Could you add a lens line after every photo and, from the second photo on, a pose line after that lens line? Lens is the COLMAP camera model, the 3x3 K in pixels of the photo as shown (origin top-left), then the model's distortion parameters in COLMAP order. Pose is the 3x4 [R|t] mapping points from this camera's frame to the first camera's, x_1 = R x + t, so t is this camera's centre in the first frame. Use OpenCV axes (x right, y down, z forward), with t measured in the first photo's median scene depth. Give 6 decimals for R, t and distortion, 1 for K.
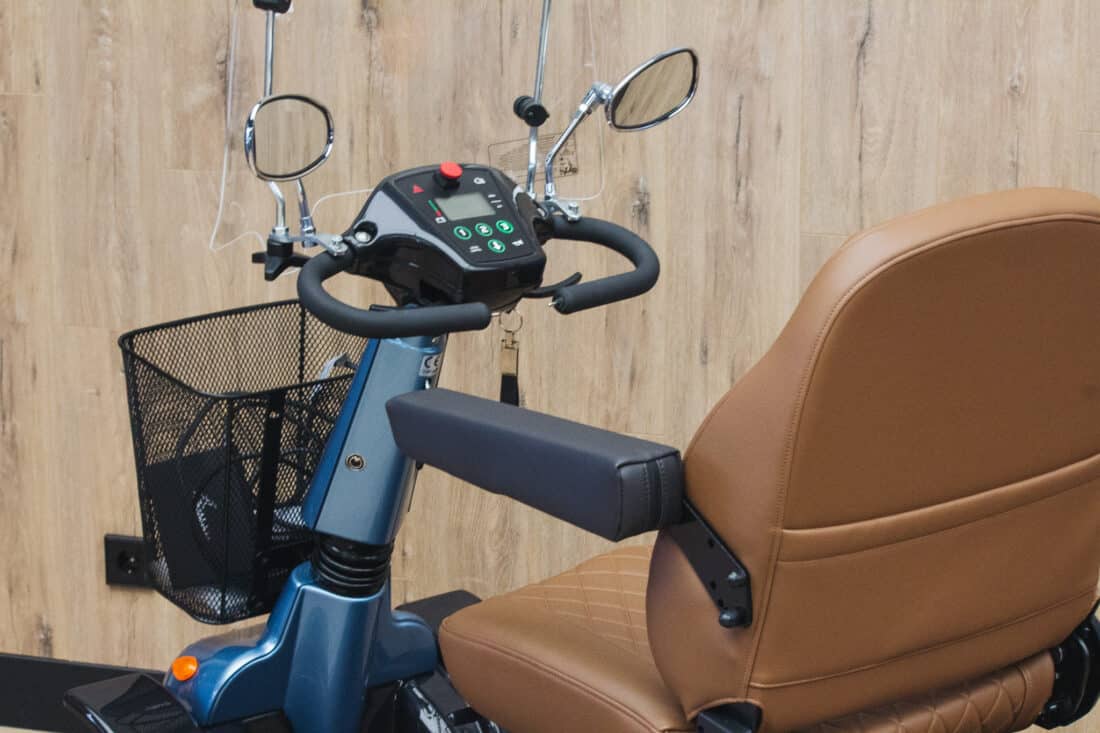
lens RADIAL K [[2921.3, 0, 565.2], [0, 2921.3, 366.1], [0, 0, 1]] dist [-0.203950, -0.847416]
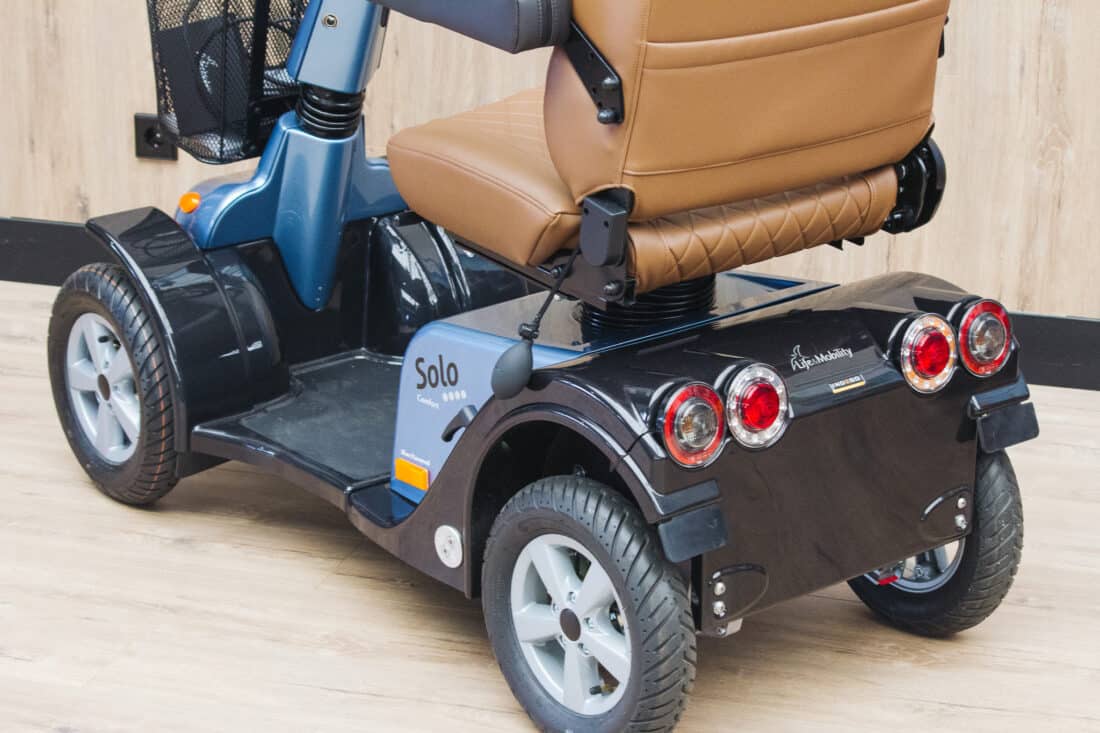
lens RADIAL K [[2923.4, 0, 550.0], [0, 2923.4, 366.5], [0, 0, 1]] dist [-0.375399, 0.525433]
pose [[0.999360, 0.010807, -0.034101, 0.055600], [-0.007253, 0.994686, 0.102697, 0.047970], [0.035029, -0.102384, 0.994128, -0.171182]]
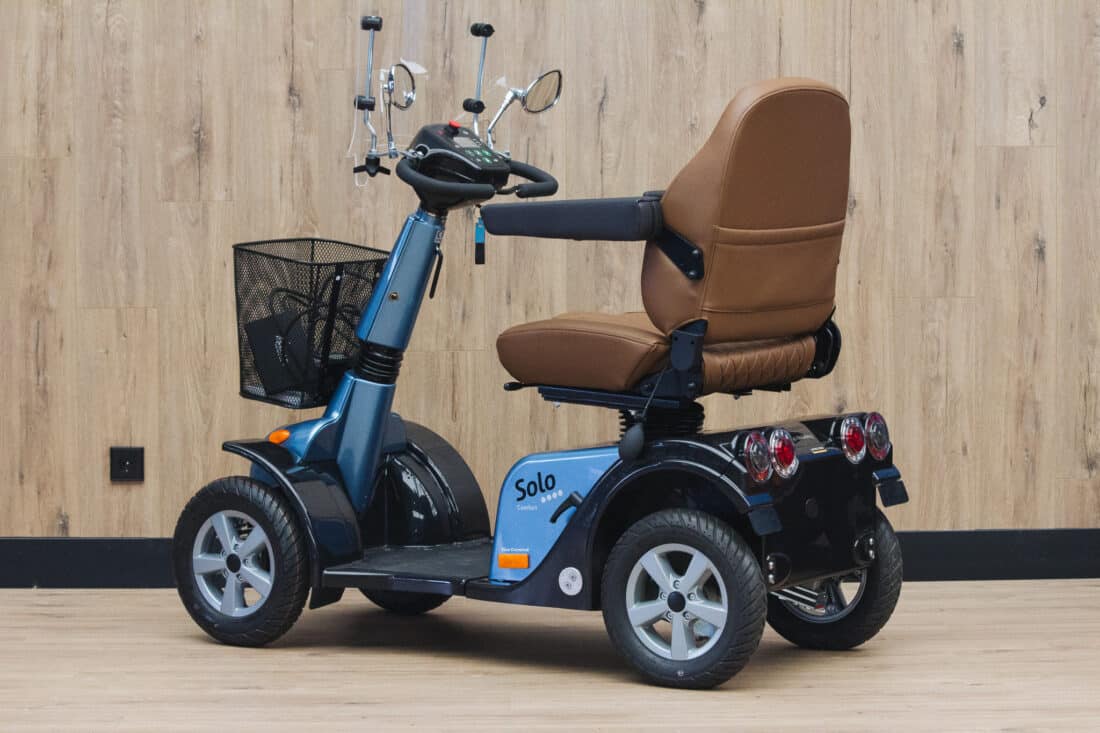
lens RADIAL K [[3250.5, 0, 550.0], [0, 3250.5, 366.5], [0, 0, 1]] dist [-0.213582, -0.122416]
pose [[0.961608, -0.023216, 0.273445, -0.492658], [0.069449, 0.984567, -0.160635, 0.376395], [-0.265495, 0.173459, 0.948380, -0.839187]]
